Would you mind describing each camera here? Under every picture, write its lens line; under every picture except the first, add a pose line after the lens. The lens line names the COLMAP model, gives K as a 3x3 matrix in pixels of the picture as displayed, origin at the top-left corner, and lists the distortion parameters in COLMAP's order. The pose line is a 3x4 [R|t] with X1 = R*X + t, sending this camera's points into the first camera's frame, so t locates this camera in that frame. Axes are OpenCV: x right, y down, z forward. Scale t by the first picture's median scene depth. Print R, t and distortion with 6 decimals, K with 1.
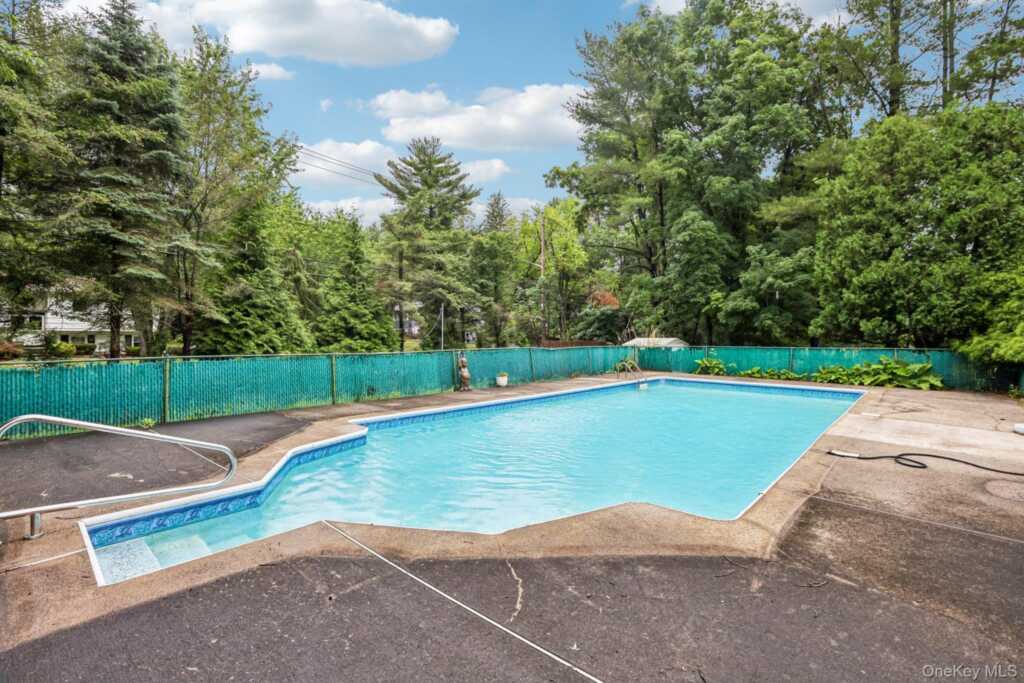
lens RADIAL K [[460.5, 0, 512.3], [0, 460.5, 340.0], [0, 0, 1]] dist [-0.014434, 0.001889]
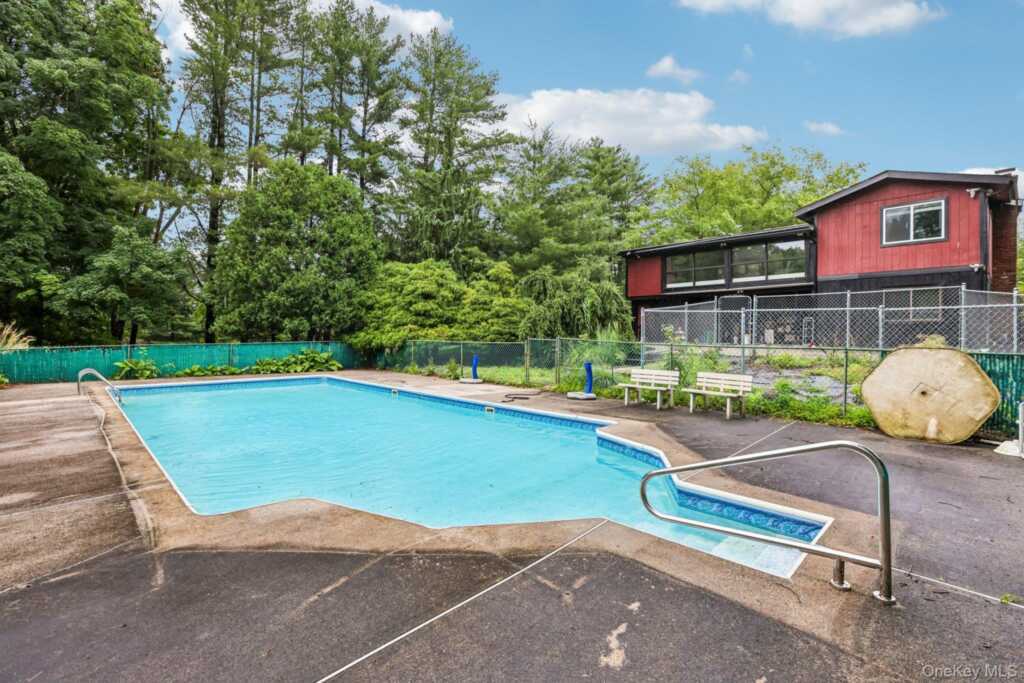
lens RADIAL K [[460.5, 0, 512.1], [0, 460.5, 332.5], [0, 0, 1]] dist [-0.014434, 0.001889]
pose [[0.106261, -0.004398, 0.994329, -0.379769], [0.007111, 0.999968, 0.003663, -0.008049], [-0.994313, 0.006681, 0.106288, 0.284444]]
